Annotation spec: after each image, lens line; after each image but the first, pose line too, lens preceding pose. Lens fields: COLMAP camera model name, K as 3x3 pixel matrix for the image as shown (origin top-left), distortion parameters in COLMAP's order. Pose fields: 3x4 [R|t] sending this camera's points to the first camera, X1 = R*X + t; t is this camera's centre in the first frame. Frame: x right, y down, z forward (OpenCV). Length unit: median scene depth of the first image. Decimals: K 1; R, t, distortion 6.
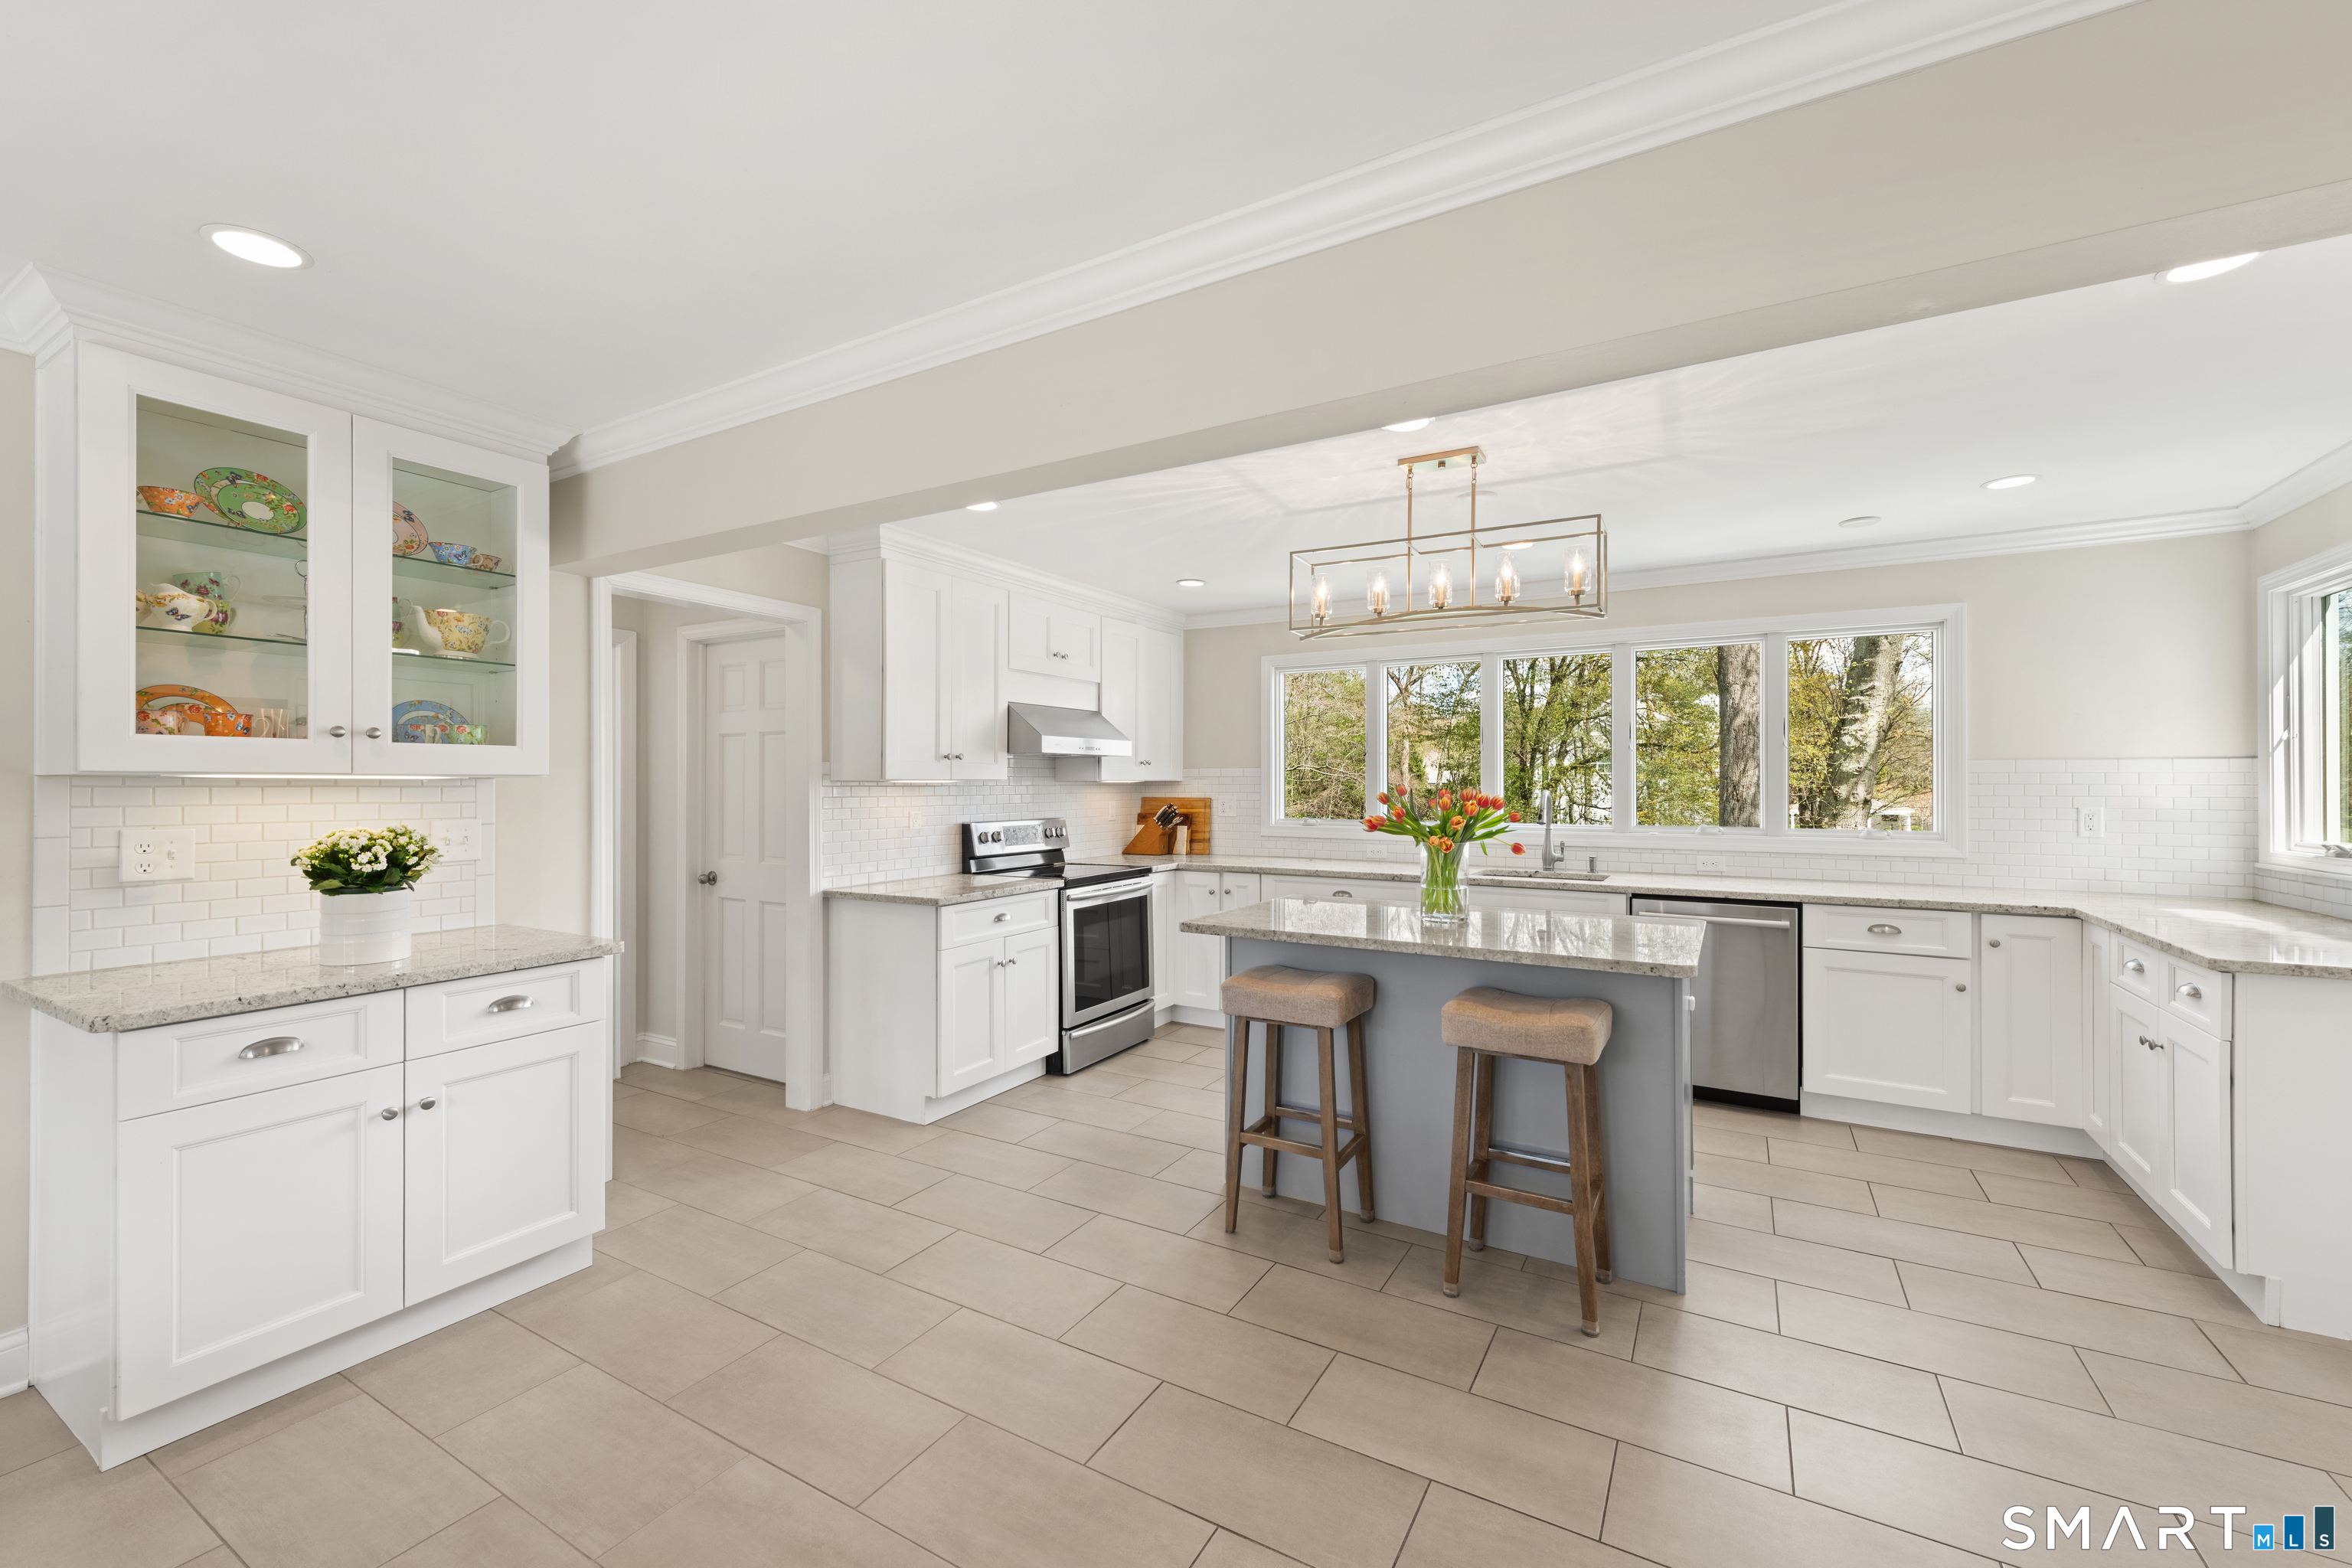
lens RADIAL K [[956.0, 0, 1176.0], [0, 956.0, 784.0], [0, 0, 1]] dist [0.012232, -0.000015]
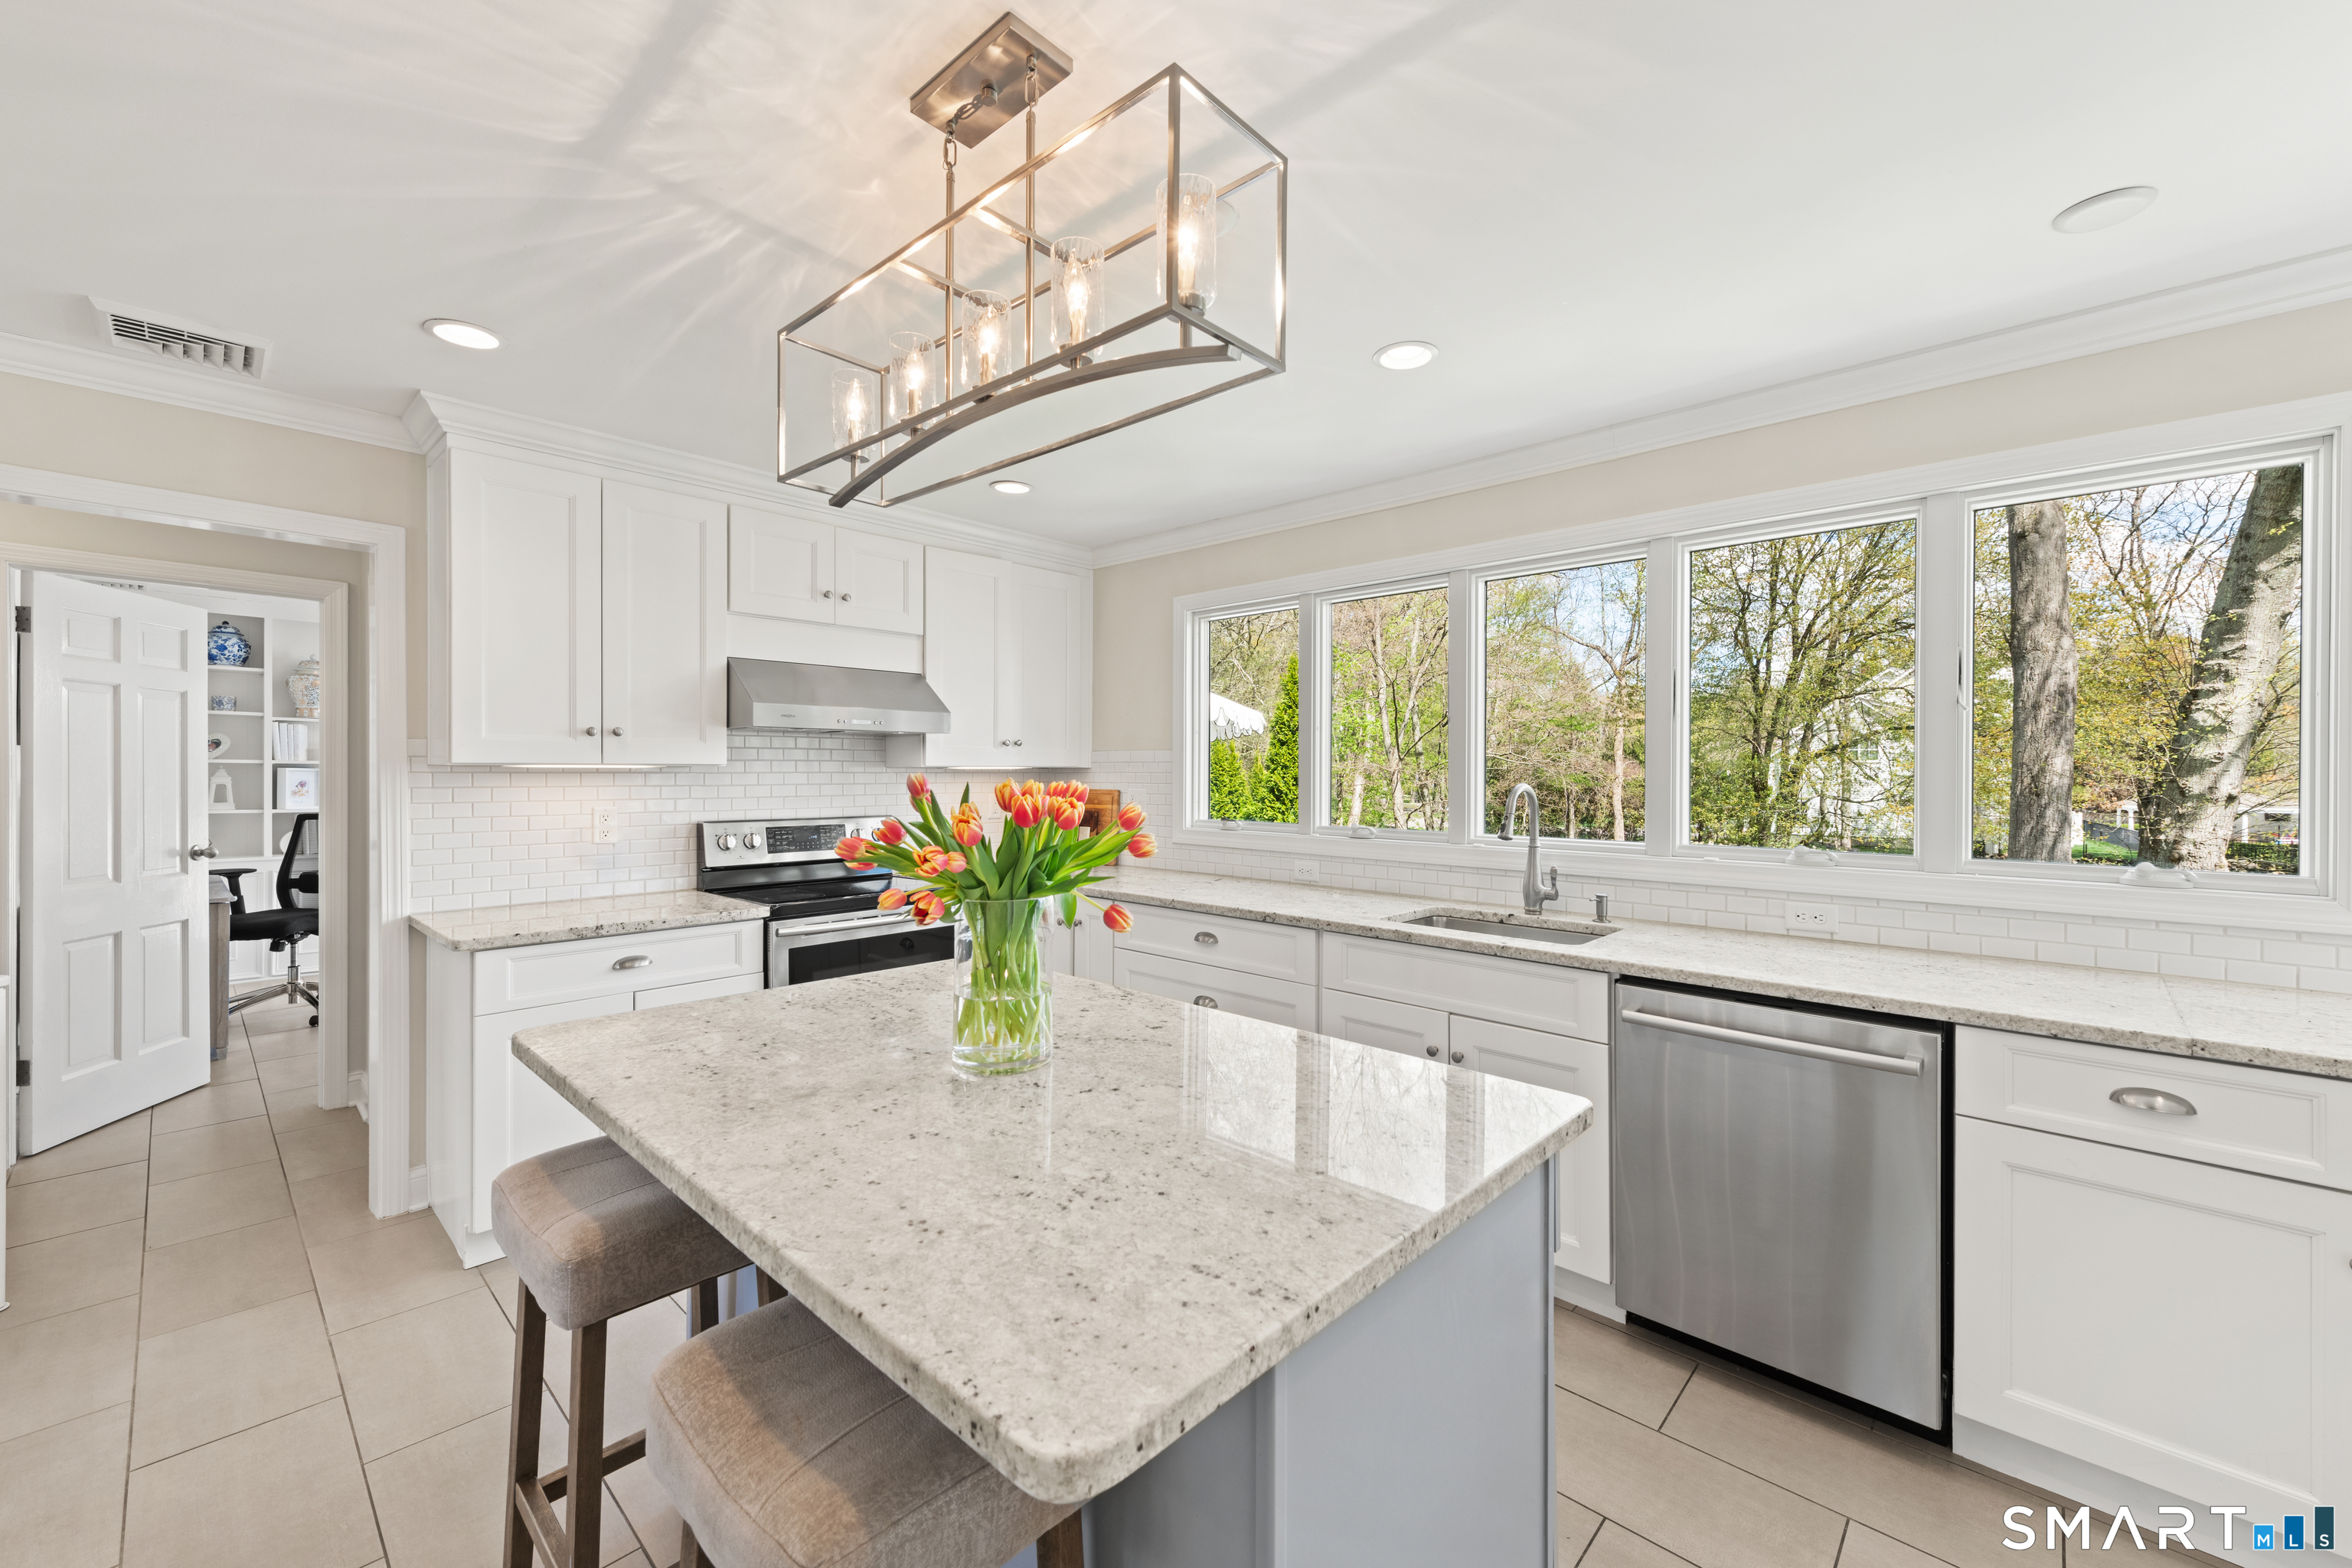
lens RADIAL K [[934.3, 0, 1183.2], [0, 934.3, 778.5], [0, 0, 1]] dist [-0.000345, -0.000014]
pose [[0.974168, 0.003988, -0.225790, 0.271686], [-0.002554, 0.999975, 0.006643, 0.000512], [0.225811, -0.005894, 0.974153, 0.328524]]
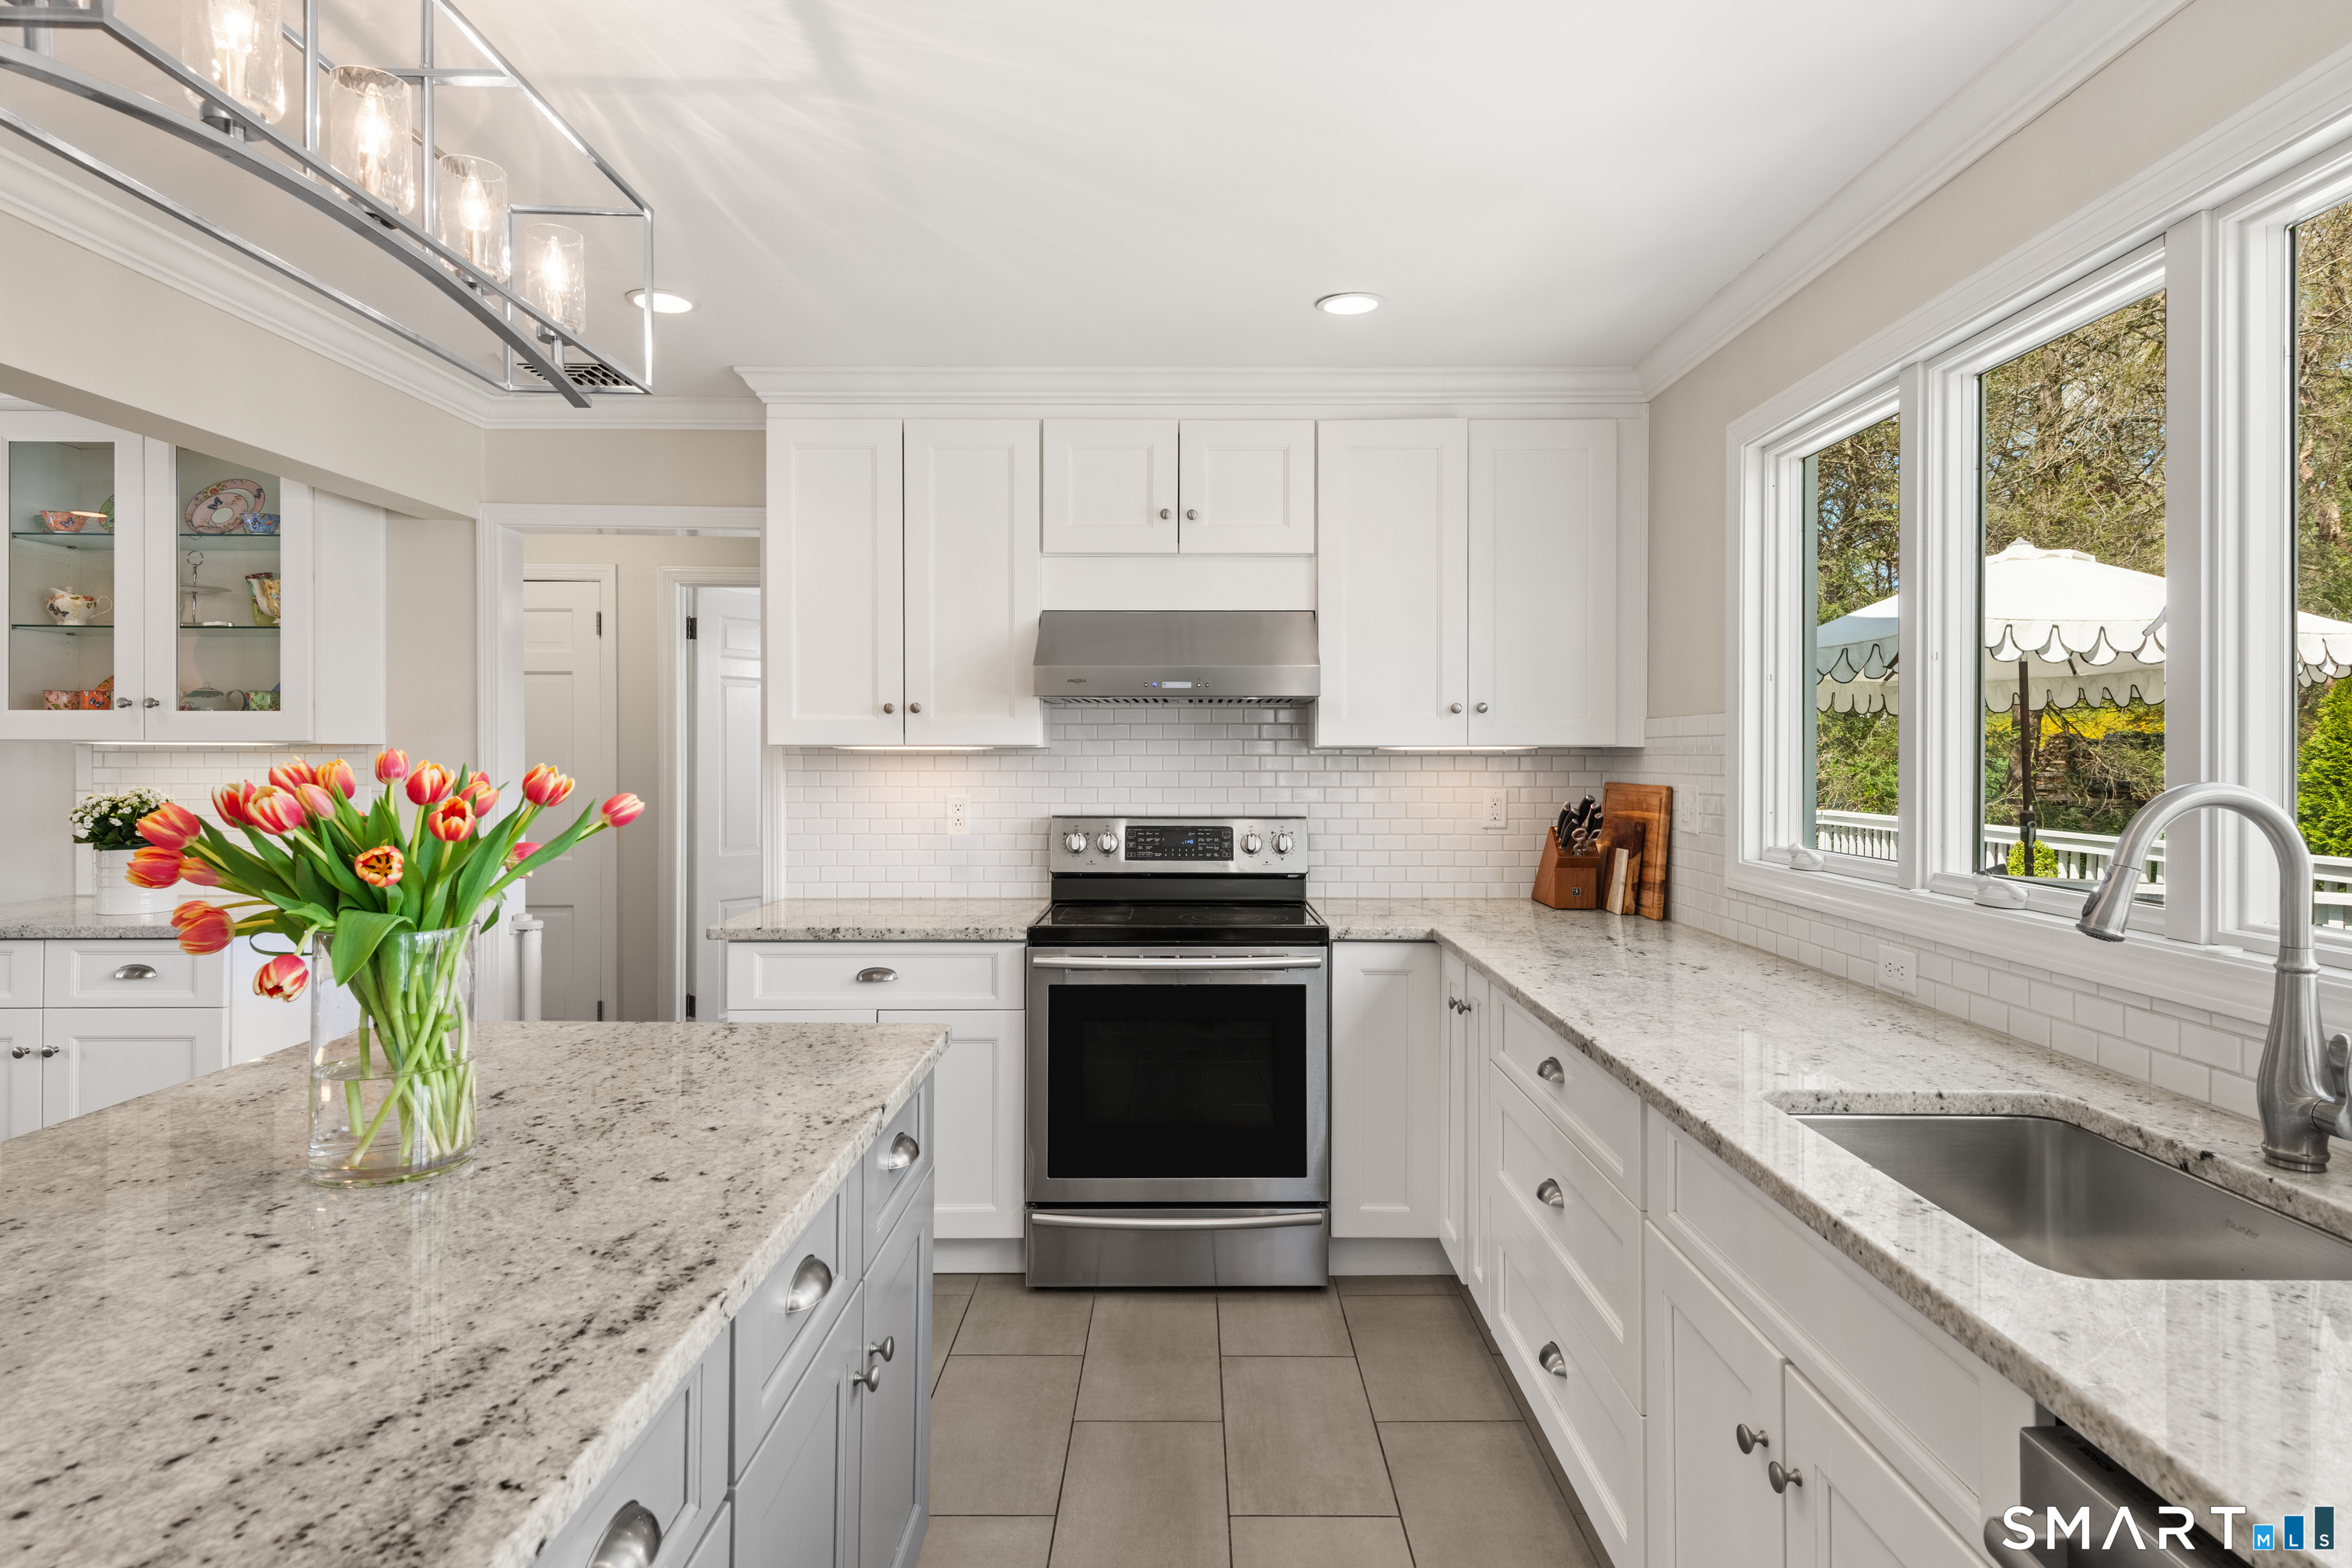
lens RADIAL K [[1281.4, 0, 1171.6], [0, 1281.4, 767.3], [0, 0, 1]] dist [0.002268, 0.001077]
pose [[0.483217, 0.010907, -0.875433, 0.460078], [-0.002322, 0.999935, 0.011176, 0.000060], [0.875498, -0.003368, 0.483211, 0.588302]]
